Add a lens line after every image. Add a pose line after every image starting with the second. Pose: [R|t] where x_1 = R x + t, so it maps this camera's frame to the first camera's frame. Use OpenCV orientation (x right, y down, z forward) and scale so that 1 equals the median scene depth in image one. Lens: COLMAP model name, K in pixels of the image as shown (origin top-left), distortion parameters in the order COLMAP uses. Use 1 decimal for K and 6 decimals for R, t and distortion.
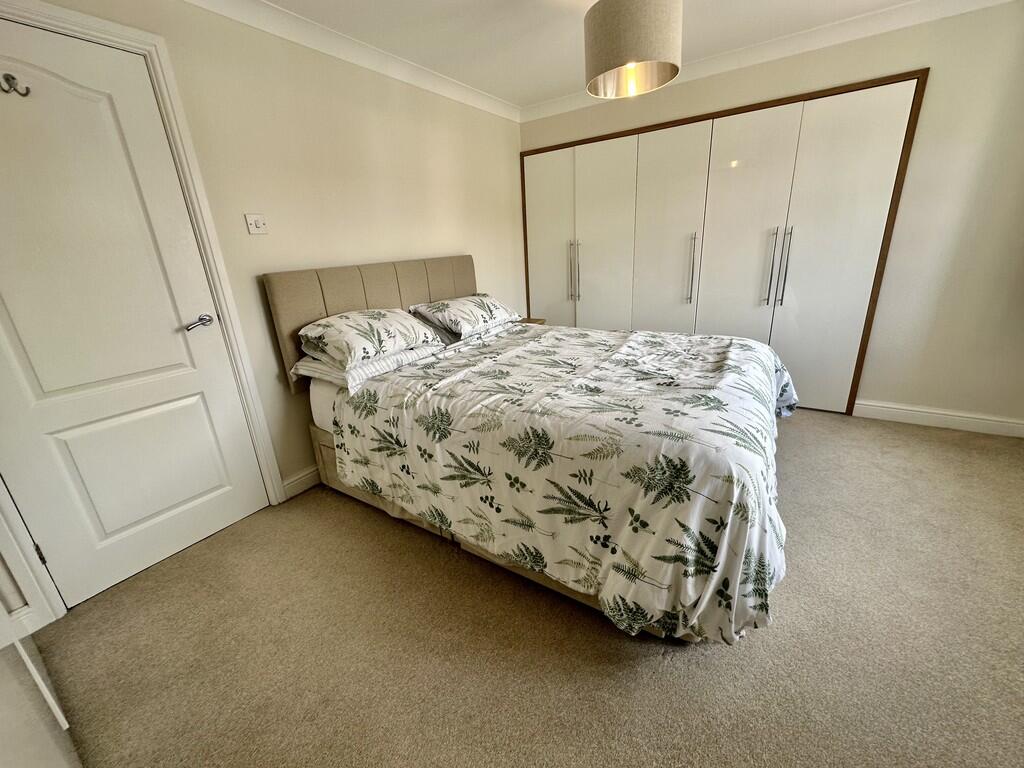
lens RADIAL K [[409.8, 0, 510.0], [0, 409.8, 381.7], [0, 0, 1]] dist [-0.000484, 0.000095]
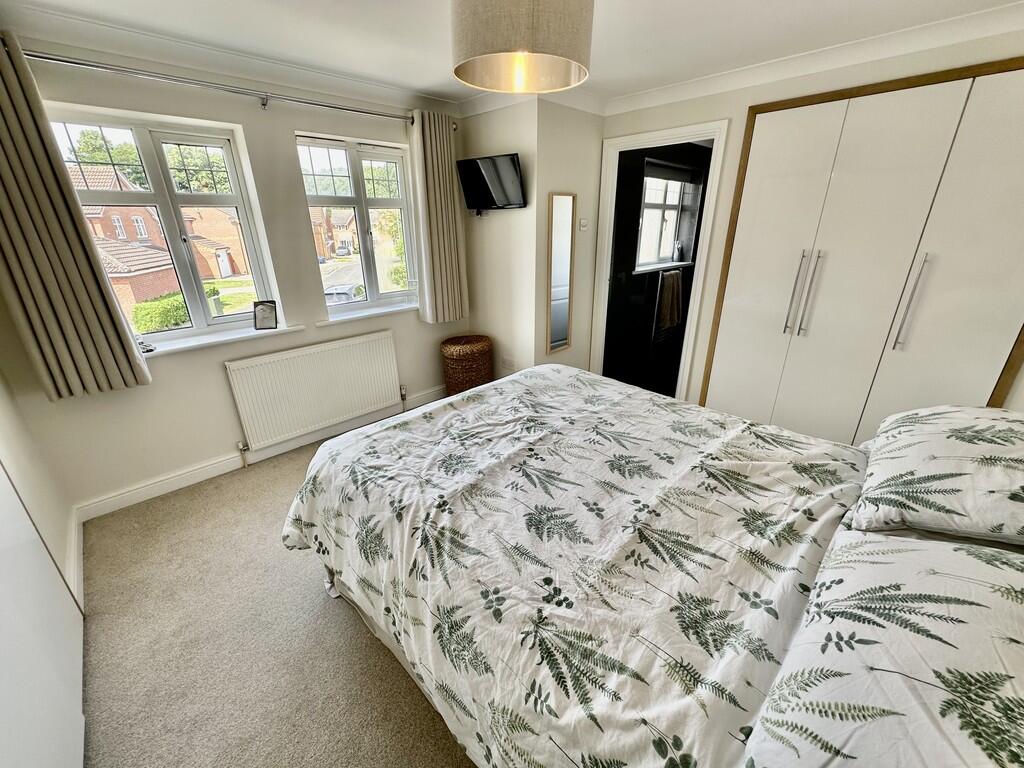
lens RADIAL K [[409.8, 0, 510.0], [0, 409.8, 381.7], [0, 0, 1]] dist [-0.000484, 0.000095]
pose [[-0.970702, -0.014876, 0.239826, 0.184337], [0.141708, 0.770601, 0.621363, -0.993923], [-0.194054, 0.637144, -0.745916, 2.362346]]
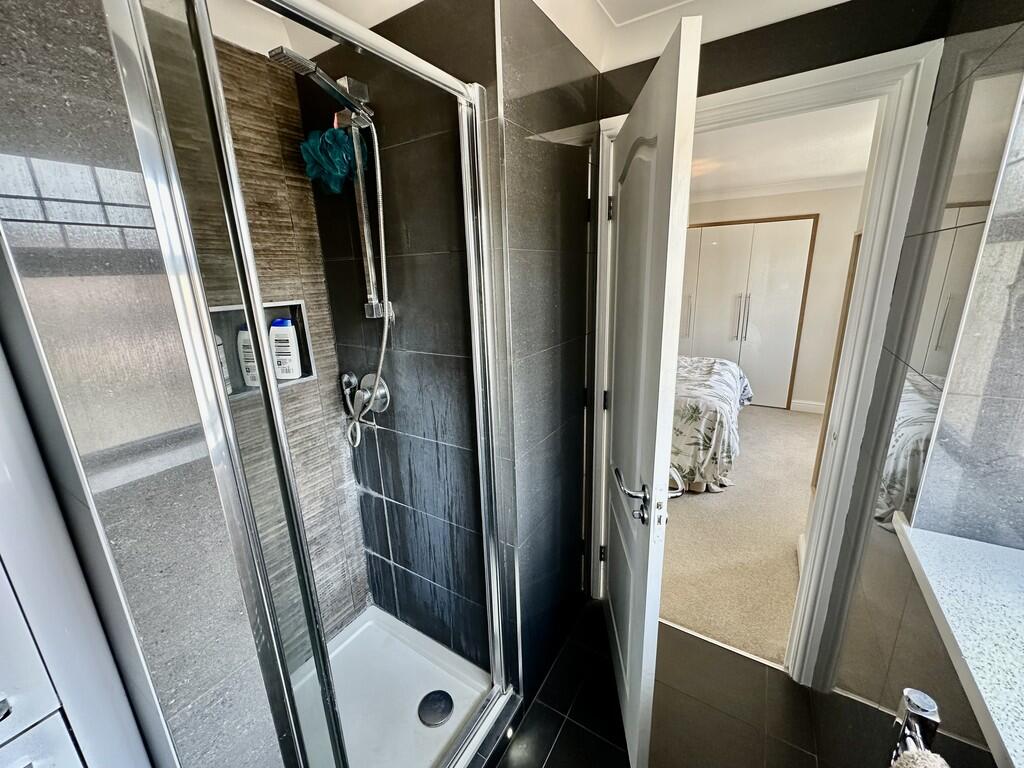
lens RADIAL K [[409.8, 0, 510.0], [0, 409.8, 381.7], [0, 0, 1]] dist [-0.000484, 0.000095]
pose [[0.999312, 0.017019, 0.032954, -0.683249], [-0.014936, 0.997937, -0.062438, 0.195072], [-0.033948, 0.061903, 0.997505, -1.241164]]
